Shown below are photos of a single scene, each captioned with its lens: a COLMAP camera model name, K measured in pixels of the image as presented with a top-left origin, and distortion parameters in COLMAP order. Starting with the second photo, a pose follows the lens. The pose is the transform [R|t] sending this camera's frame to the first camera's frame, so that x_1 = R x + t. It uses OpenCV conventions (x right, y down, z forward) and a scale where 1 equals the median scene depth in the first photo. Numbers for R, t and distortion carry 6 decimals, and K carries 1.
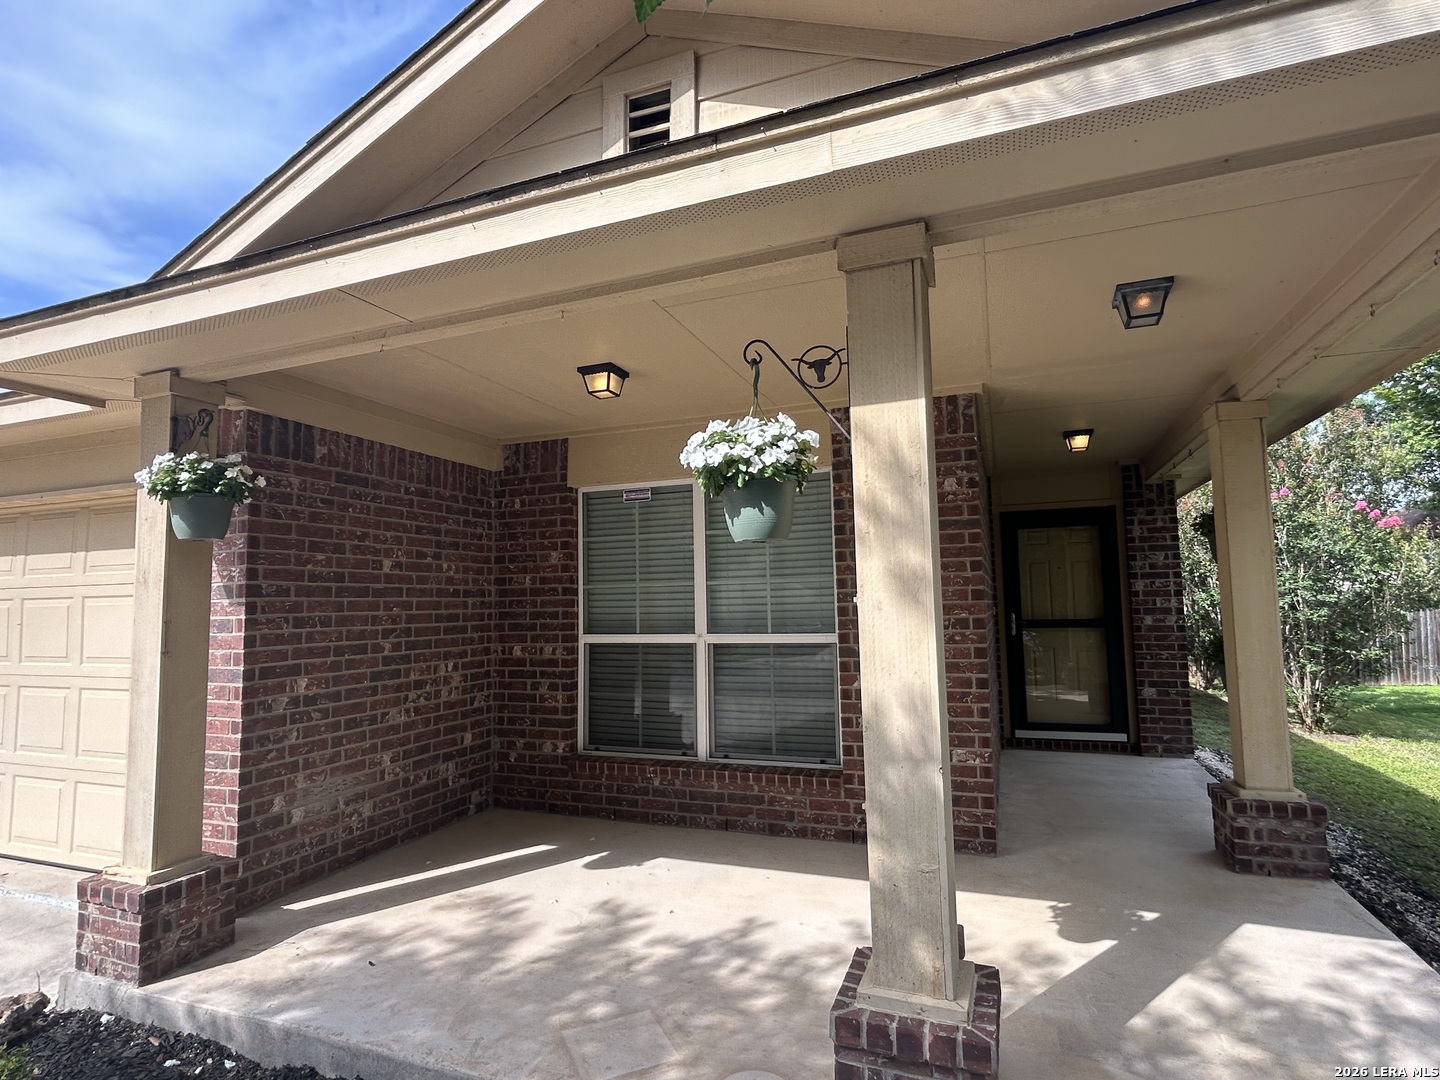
lens RADIAL K [[770.7, 0, 709.6], [0, 770.7, 541.9], [0, 0, 1]] dist [-0.004346, -0.000276]
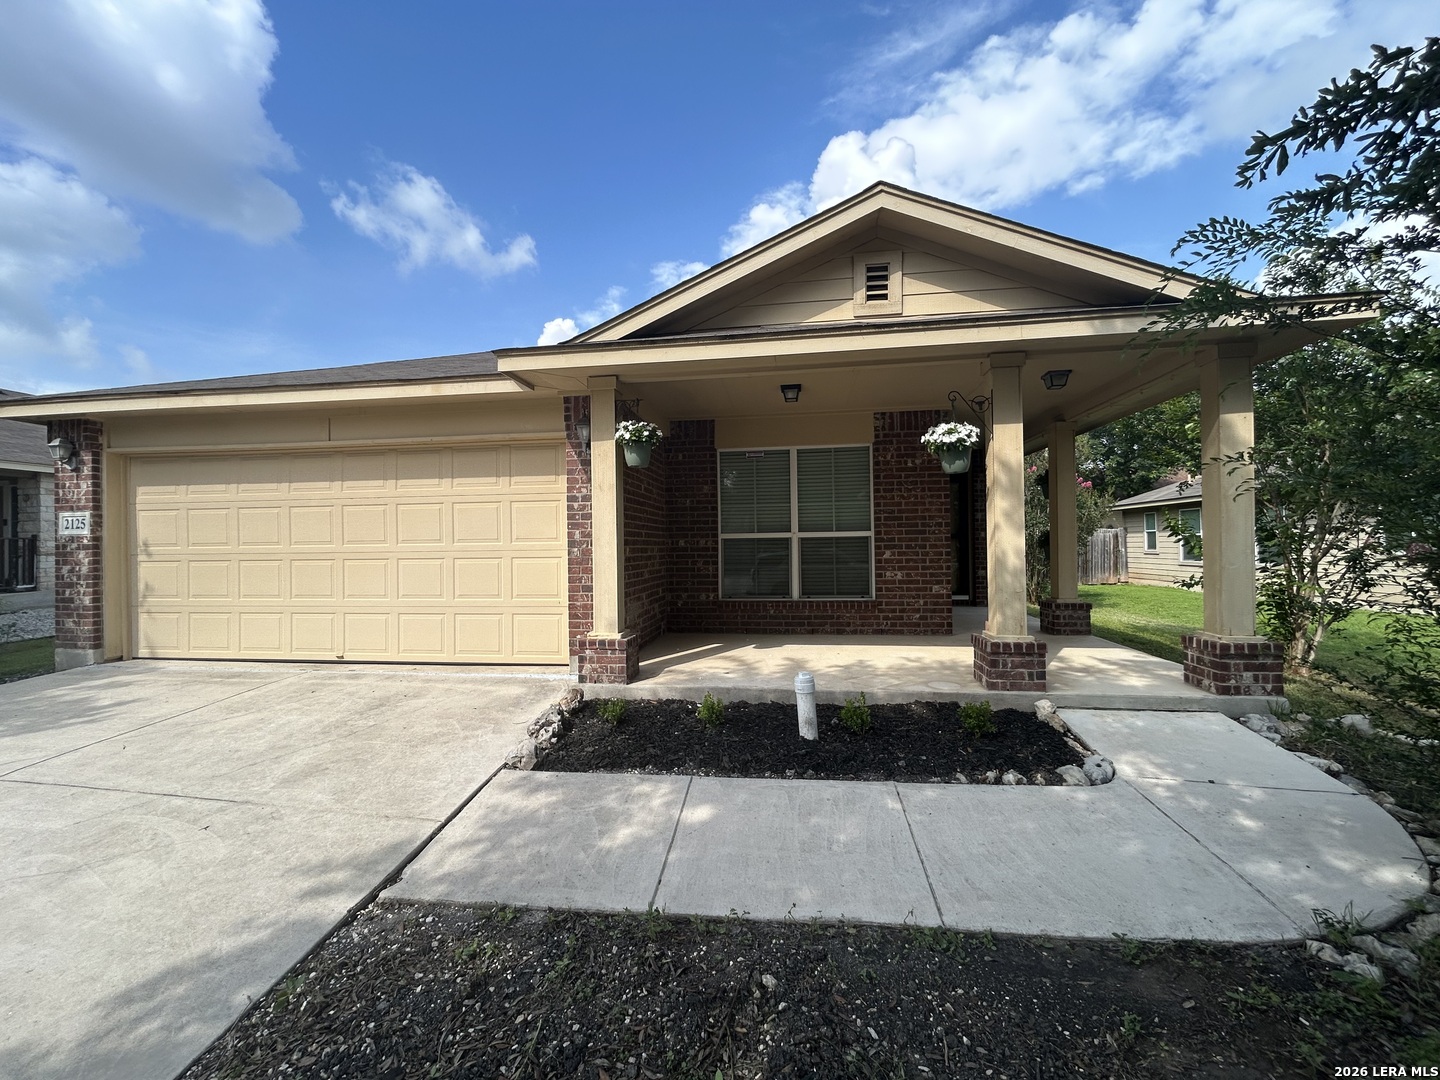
lens RADIAL K [[583.0, 0, 729.7], [0, 583.0, 542.7], [0, 0, 1]] dist [-0.002609, 0.001988]
pose [[0.972048, 0.007572, 0.234659, -0.489489], [-0.024875, 0.997176, 0.070868, 0.050127], [-0.233460, -0.074724, 0.969491, -0.312904]]
